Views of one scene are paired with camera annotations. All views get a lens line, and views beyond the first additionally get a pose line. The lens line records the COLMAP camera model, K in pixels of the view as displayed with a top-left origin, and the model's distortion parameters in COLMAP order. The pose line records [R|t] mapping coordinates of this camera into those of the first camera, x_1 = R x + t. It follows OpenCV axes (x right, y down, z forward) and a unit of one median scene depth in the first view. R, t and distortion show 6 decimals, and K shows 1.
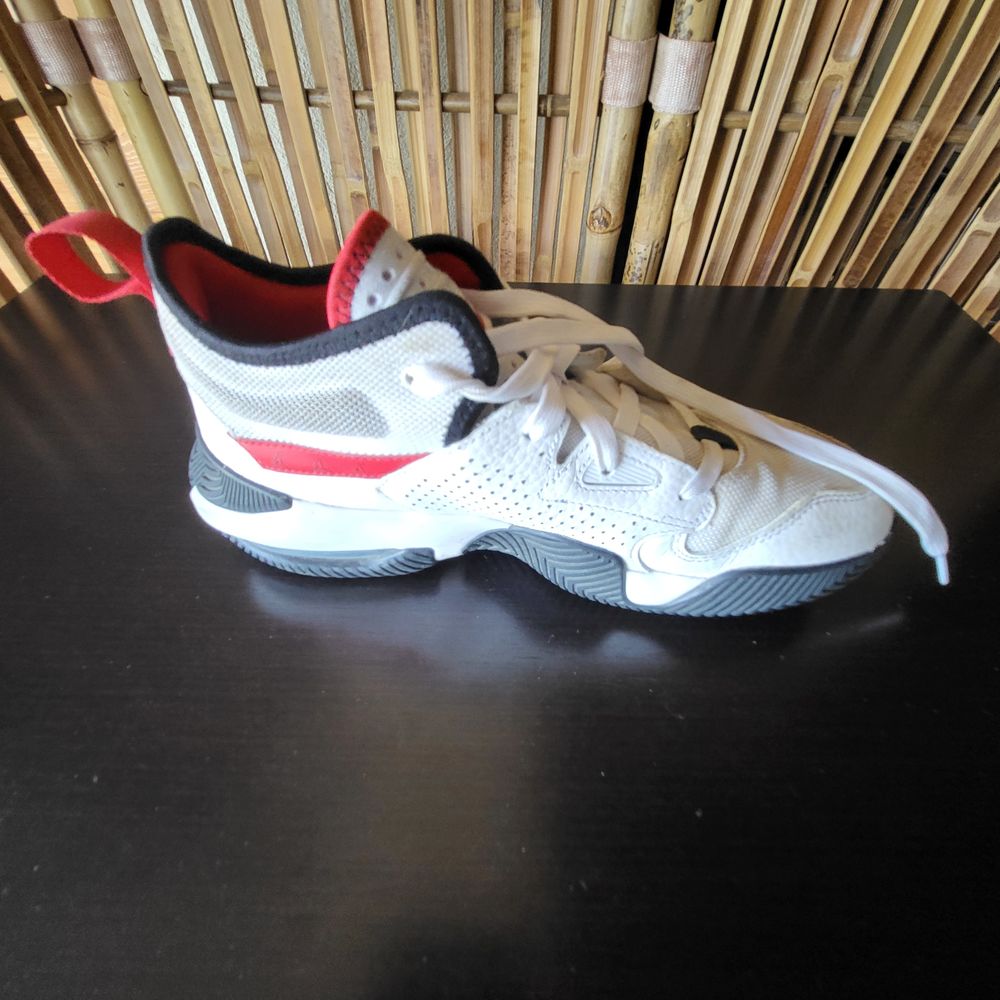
lens RADIAL K [[517.8, 0, 503.1], [0, 517.8, 519.3], [0, 0, 1]] dist [0.002075, 0.000471]
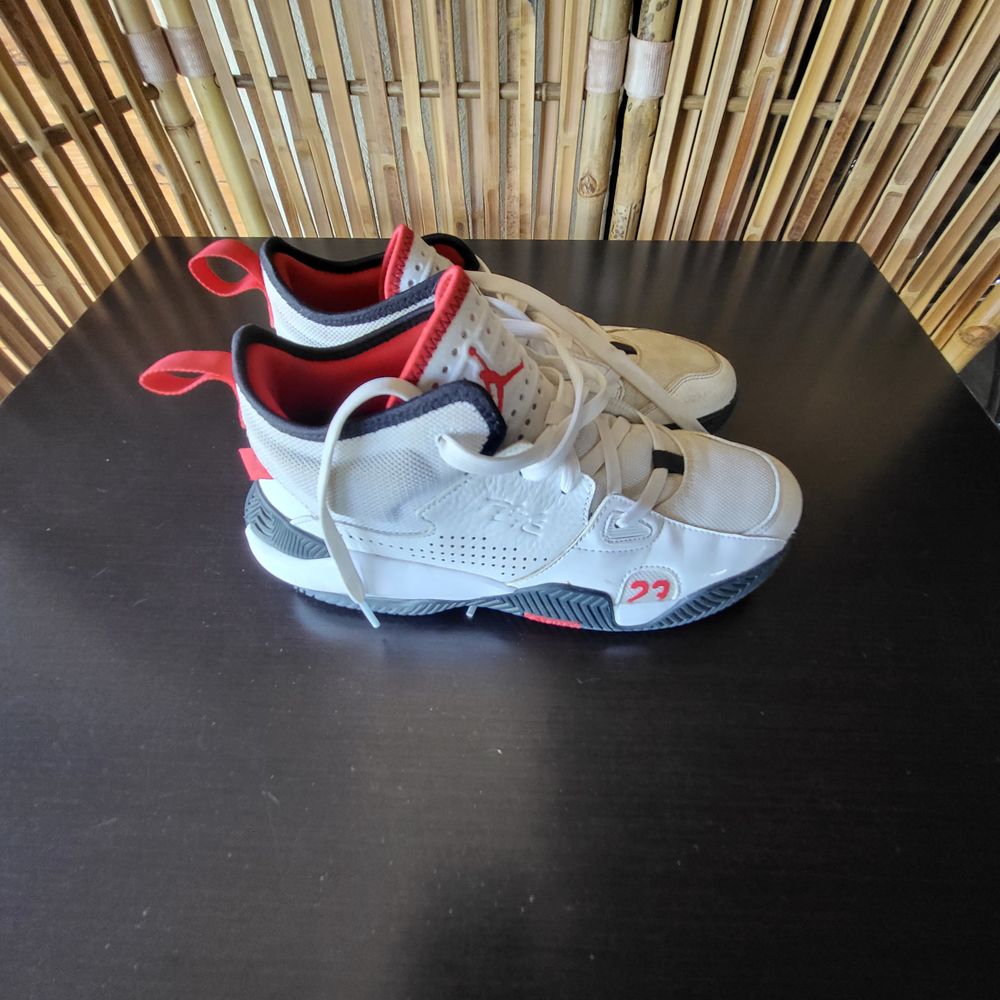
lens RADIAL K [[517.8, 0, 503.1], [0, 517.8, 519.3], [0, 0, 1]] dist [0.002075, 0.000471]
pose [[0.999507, 0.003288, -0.031237, 0.032755], [-0.001066, 0.997483, 0.070902, 0.128117], [0.031392, -0.070834, 0.996994, -0.301527]]
